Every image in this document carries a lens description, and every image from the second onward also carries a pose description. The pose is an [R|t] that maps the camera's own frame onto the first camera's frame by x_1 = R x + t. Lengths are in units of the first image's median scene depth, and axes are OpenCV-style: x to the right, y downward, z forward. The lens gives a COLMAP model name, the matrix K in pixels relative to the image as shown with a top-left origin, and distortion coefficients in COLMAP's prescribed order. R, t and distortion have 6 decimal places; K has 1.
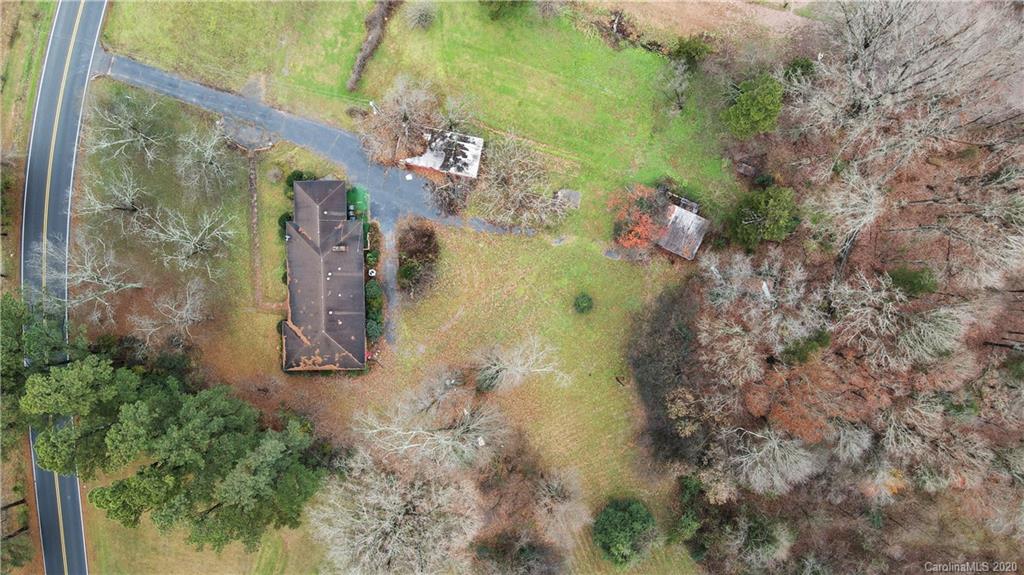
lens RADIAL K [[753.0, 0, 517.5], [0, 753.0, 294.2], [0, 0, 1]] dist [-0.001670, 0.026237]
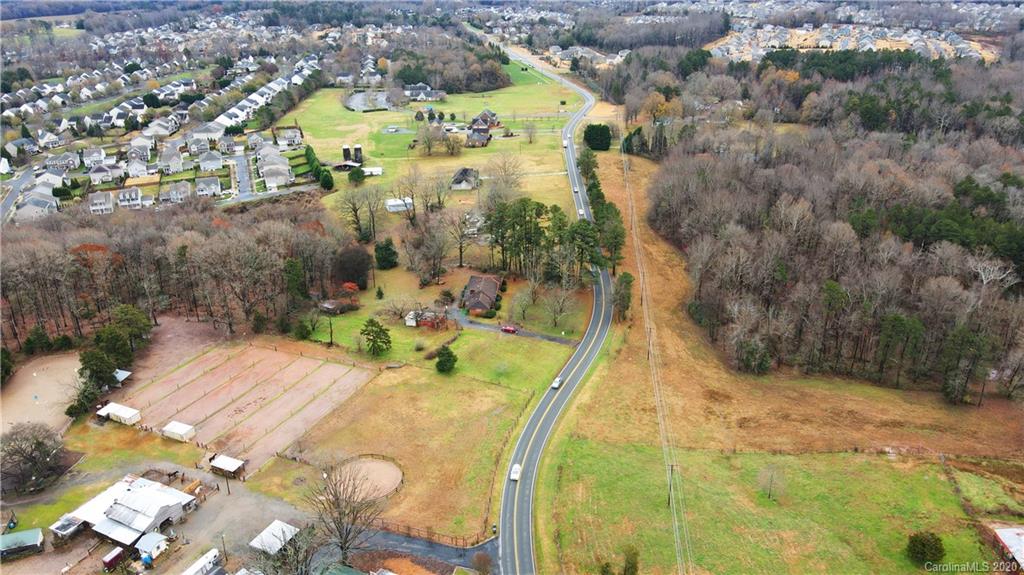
lens RADIAL K [[753.0, 0, 510.8], [0, 753.0, 286.4], [0, 0, 1]] dist [-0.001670, 0.026237]
pose [[-0.994321, -0.020093, 0.104507, -0.587091], [0.103408, -0.414446, 0.904180, -2.145596], [0.025145, 0.909852, 0.414170, -0.008807]]
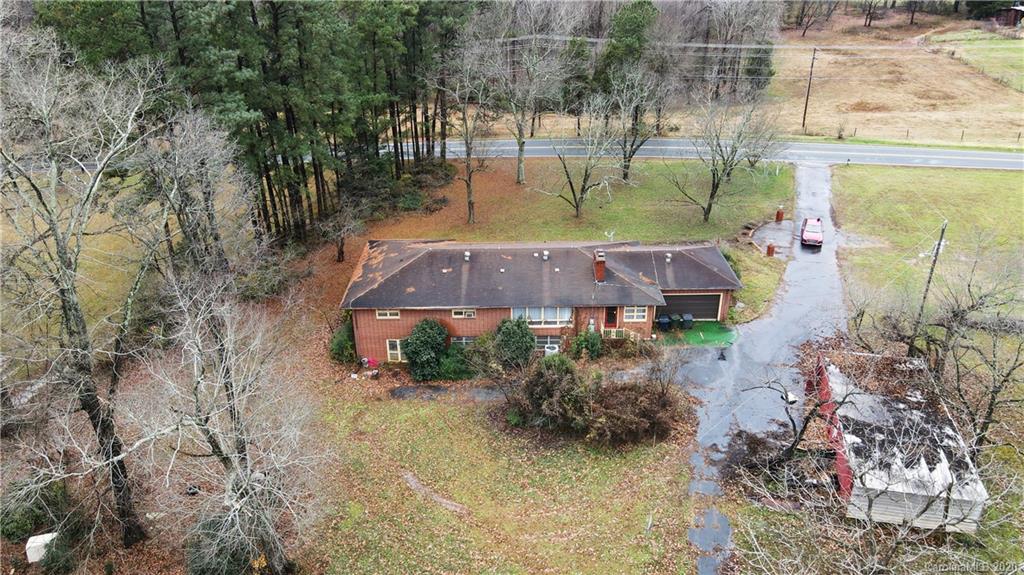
lens RADIAL K [[753.0, 0, 513.8], [0, 753.0, 292.2], [0, 0, 1]] dist [-0.001670, 0.026237]
pose [[-0.007021, 0.451788, -0.892098, 0.195172], [-0.999943, 0.004048, 0.009919, -0.010633], [0.008093, 0.892116, 0.451734, 0.769896]]
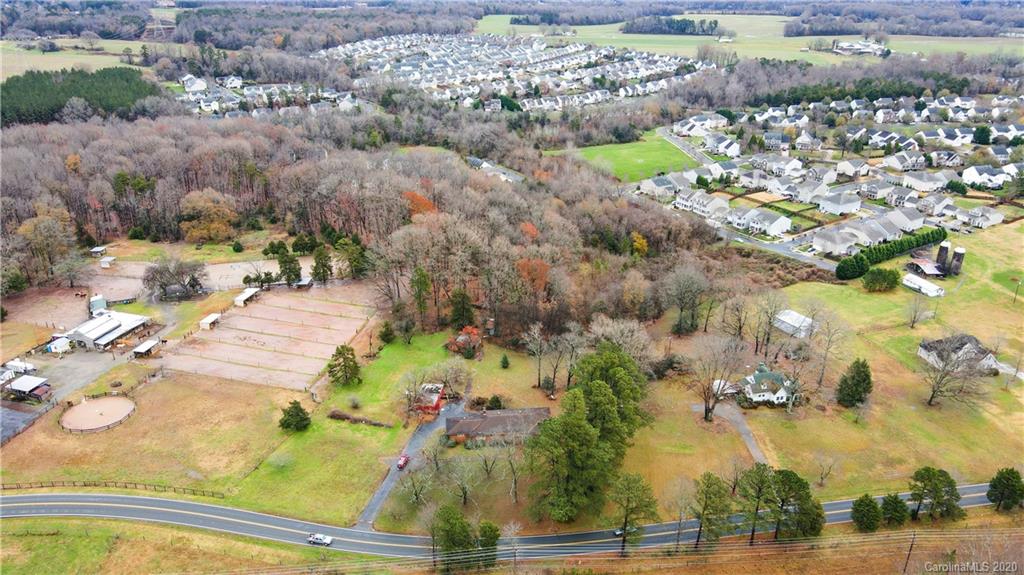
lens RADIAL K [[753.0, 0, 517.2], [0, 753.0, 289.5], [0, 0, 1]] dist [-0.001670, 0.026237]
pose [[-0.089604, -0.395575, 0.914052, -1.716285], [0.995969, -0.031740, 0.083898, -0.120113], [-0.004175, 0.917885, 0.396824, 0.013630]]
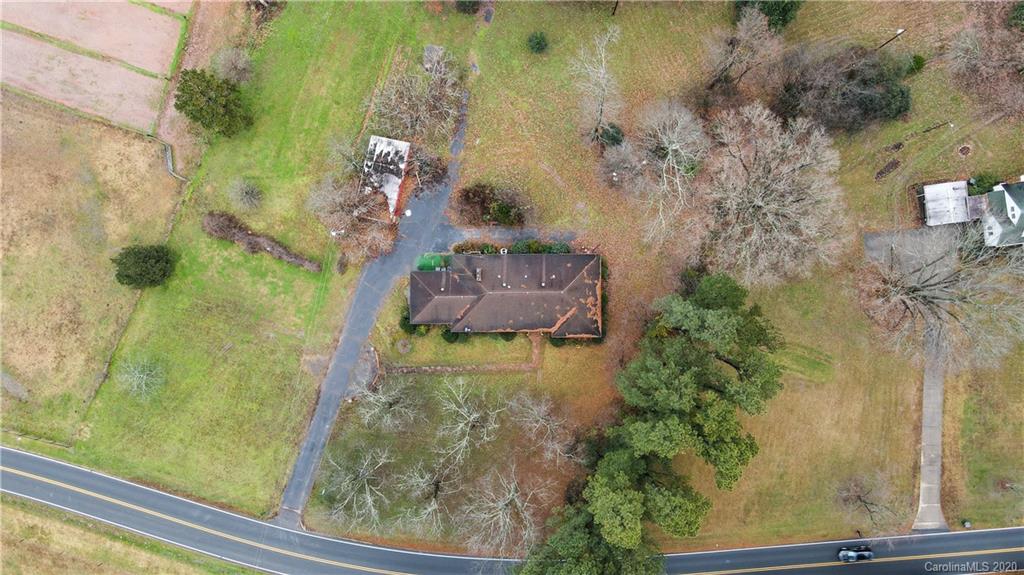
lens RADIAL K [[753.0, 0, 518.0], [0, 753.0, 292.3], [0, 0, 1]] dist [-0.001670, 0.026237]
pose [[0.013788, -0.999695, 0.020508, -0.268893], [0.999828, 0.013530, -0.012655, 0.003766], [0.012373, 0.020679, 0.999710, 0.008021]]
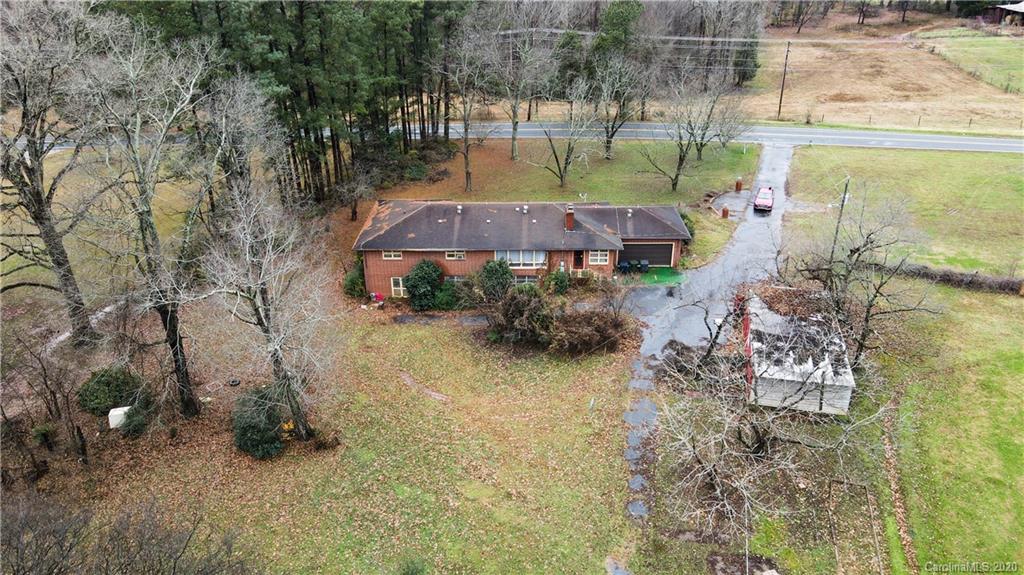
lens RADIAL K [[753.0, 0, 513.7], [0, 753.0, 291.3], [0, 0, 1]] dist [-0.001670, 0.026237]
pose [[-0.028390, 0.452446, -0.891340, 0.292439], [-0.999575, -0.006981, 0.028294, -0.033788], [0.006579, 0.891764, 0.452452, 0.762972]]
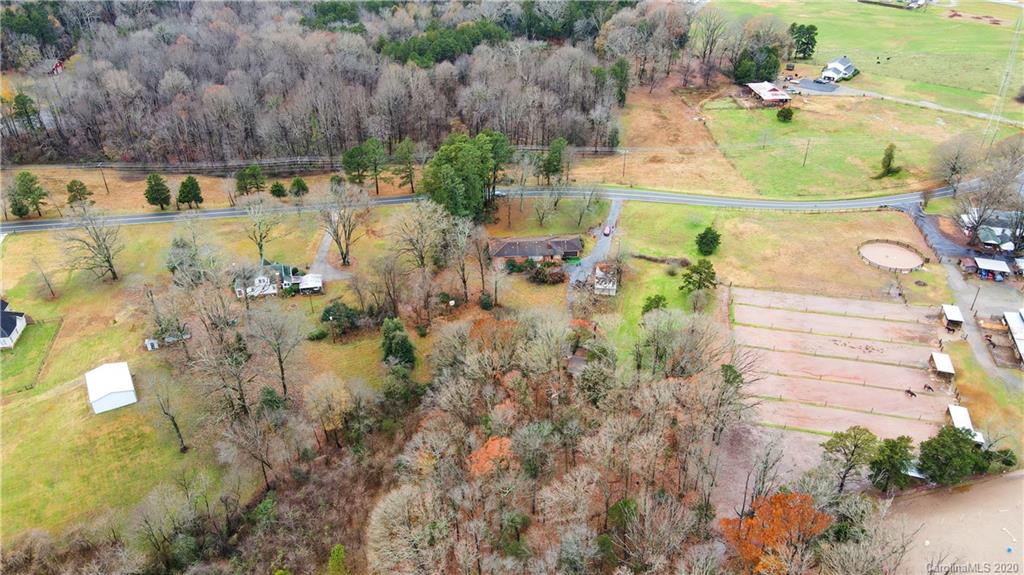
lens RADIAL K [[753.0, 0, 520.3], [0, 753.0, 290.2], [0, 0, 1]] dist [-0.001670, 0.026237]
pose [[0.084171, 0.548507, -0.831899, 1.480220], [-0.996338, 0.033725, -0.078572, 0.176413], [-0.015042, 0.835465, 0.549337, -0.023199]]
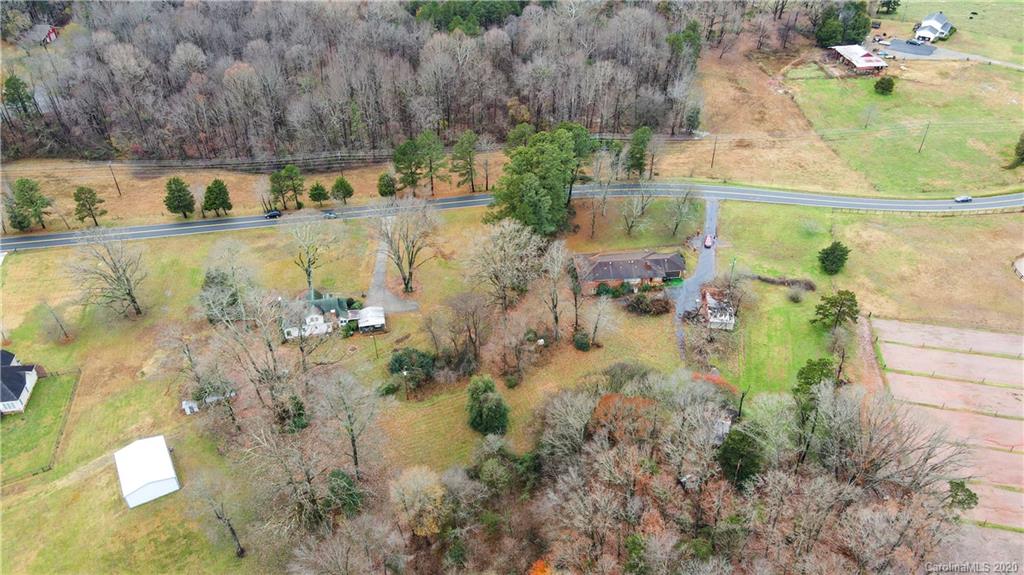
lens RADIAL K [[753.0, 0, 519.7], [0, 753.0, 291.7], [0, 0, 1]] dist [-0.001670, 0.026237]
pose [[0.087560, 0.612042, -0.785963, 1.101011], [-0.996138, 0.048584, -0.073141, 0.350206], [-0.006580, 0.789332, 0.613932, -0.015112]]
